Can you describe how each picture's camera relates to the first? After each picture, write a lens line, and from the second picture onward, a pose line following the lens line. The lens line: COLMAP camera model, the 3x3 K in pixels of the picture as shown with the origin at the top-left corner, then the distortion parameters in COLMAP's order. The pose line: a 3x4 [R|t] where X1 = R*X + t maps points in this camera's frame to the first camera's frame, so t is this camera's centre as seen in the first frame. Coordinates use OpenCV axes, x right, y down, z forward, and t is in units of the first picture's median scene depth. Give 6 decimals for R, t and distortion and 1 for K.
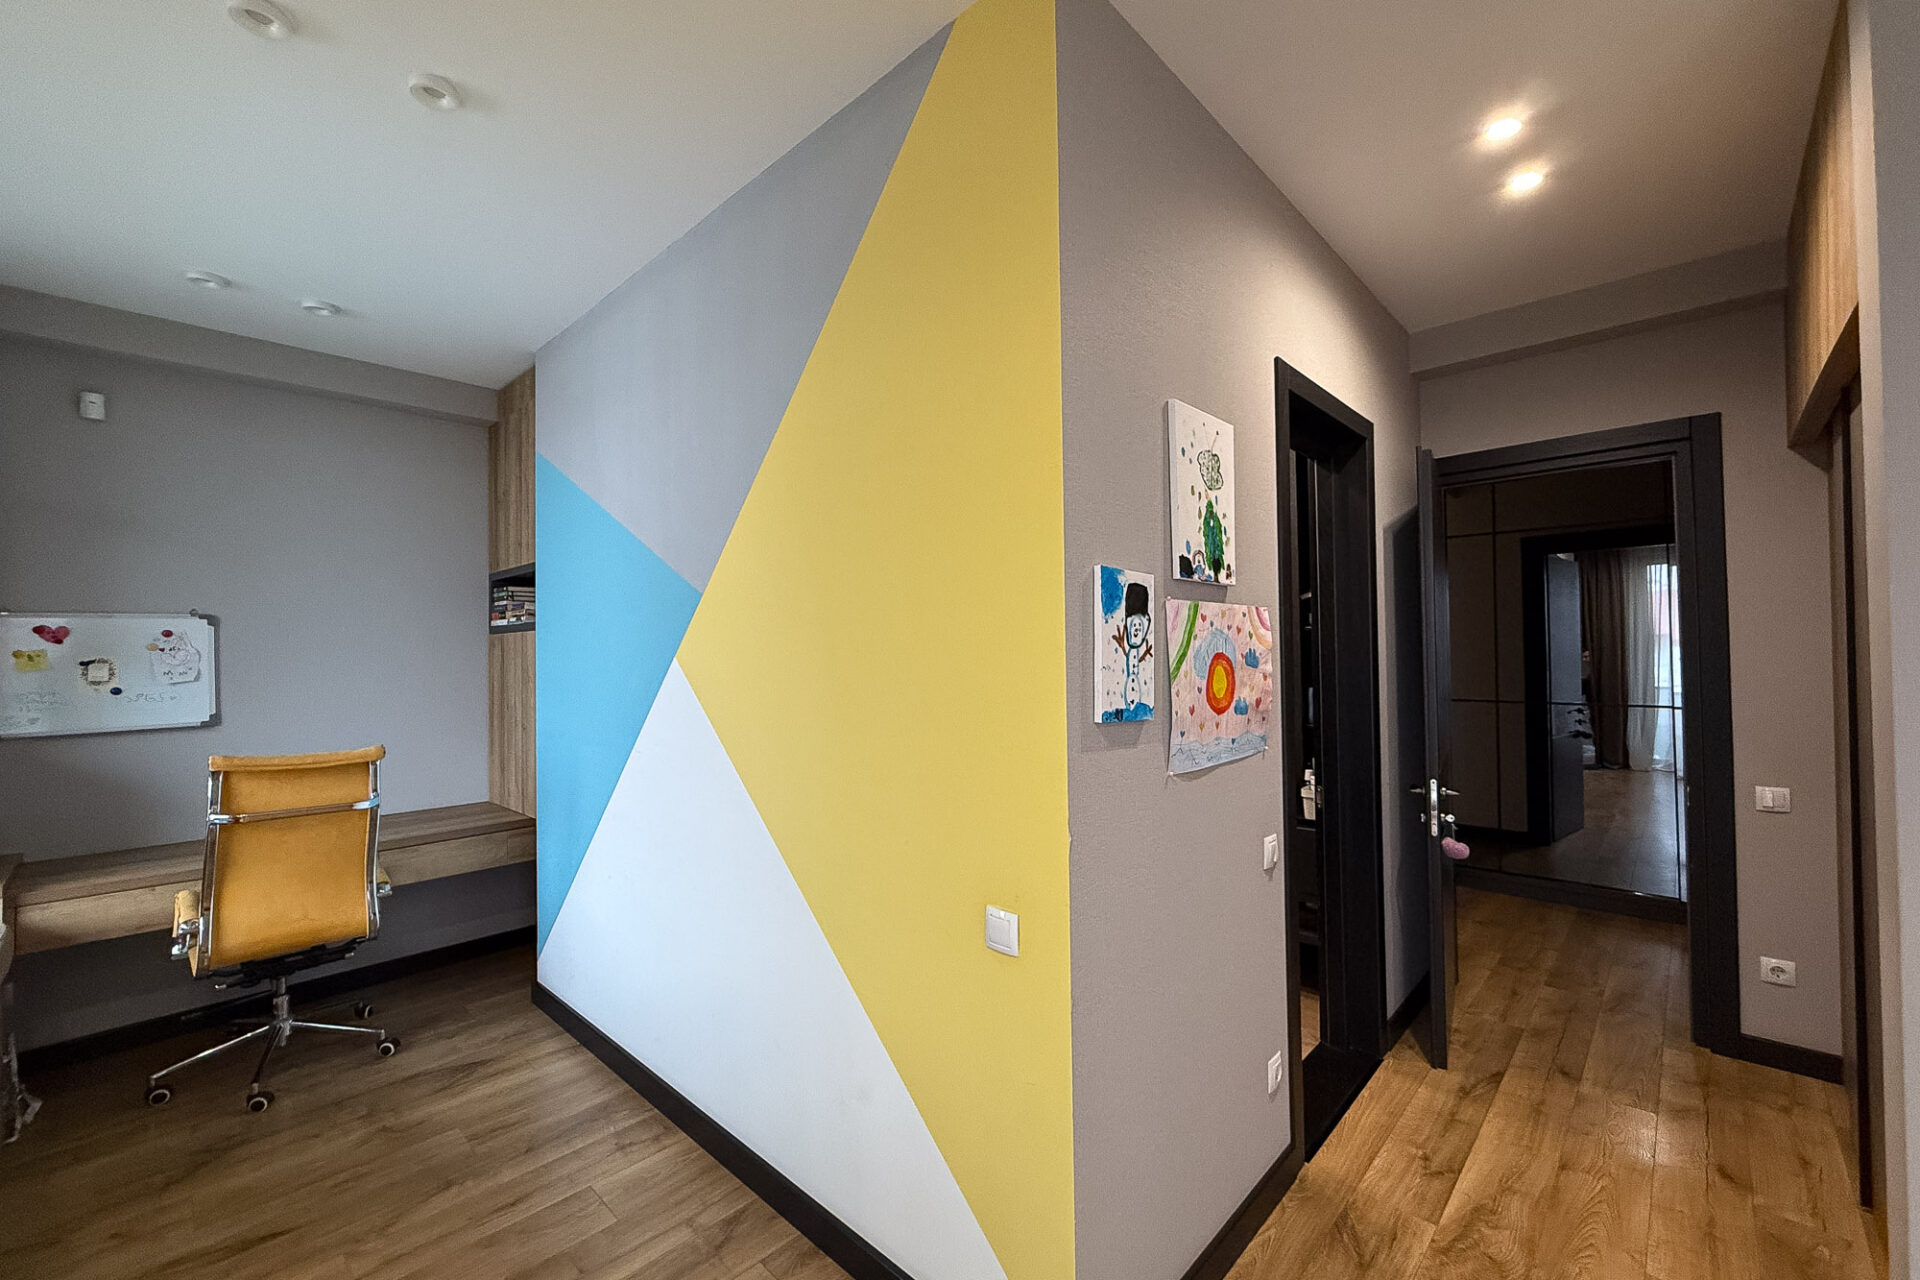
lens RADIAL K [[766.9, 0, 951.5], [0, 766.9, 643.2], [0, 0, 1]] dist [-0.001763, -0.000185]
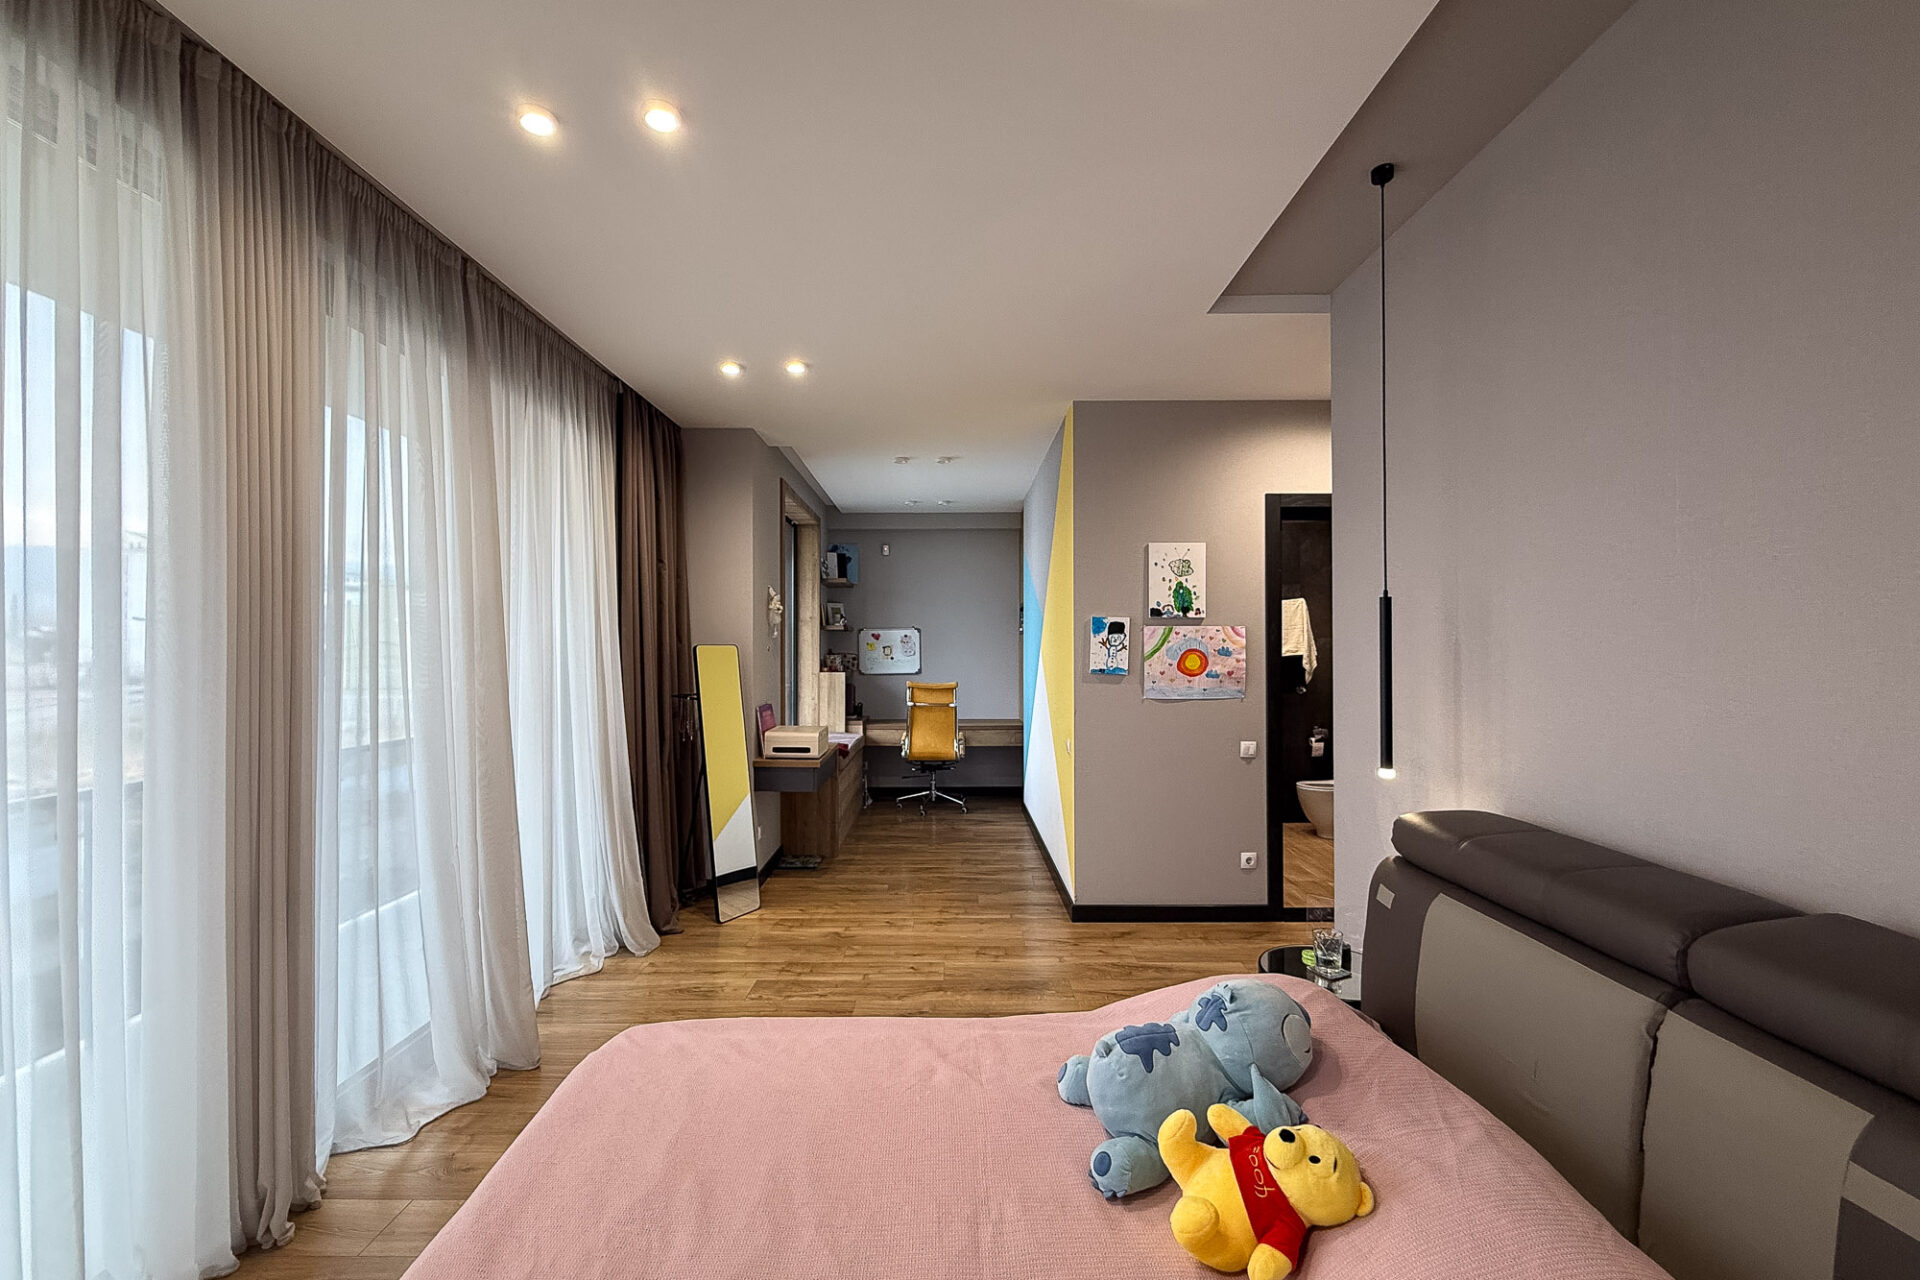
lens RADIAL K [[766.9, 0, 951.5], [0, 766.9, 643.2], [0, 0, 1]] dist [-0.001763, -0.000185]
pose [[0.688913, 0.006950, -0.724811, 1.430960], [0.002816, 0.999921, 0.012264, -0.031380], [0.724839, -0.010489, 0.688838, -0.992565]]
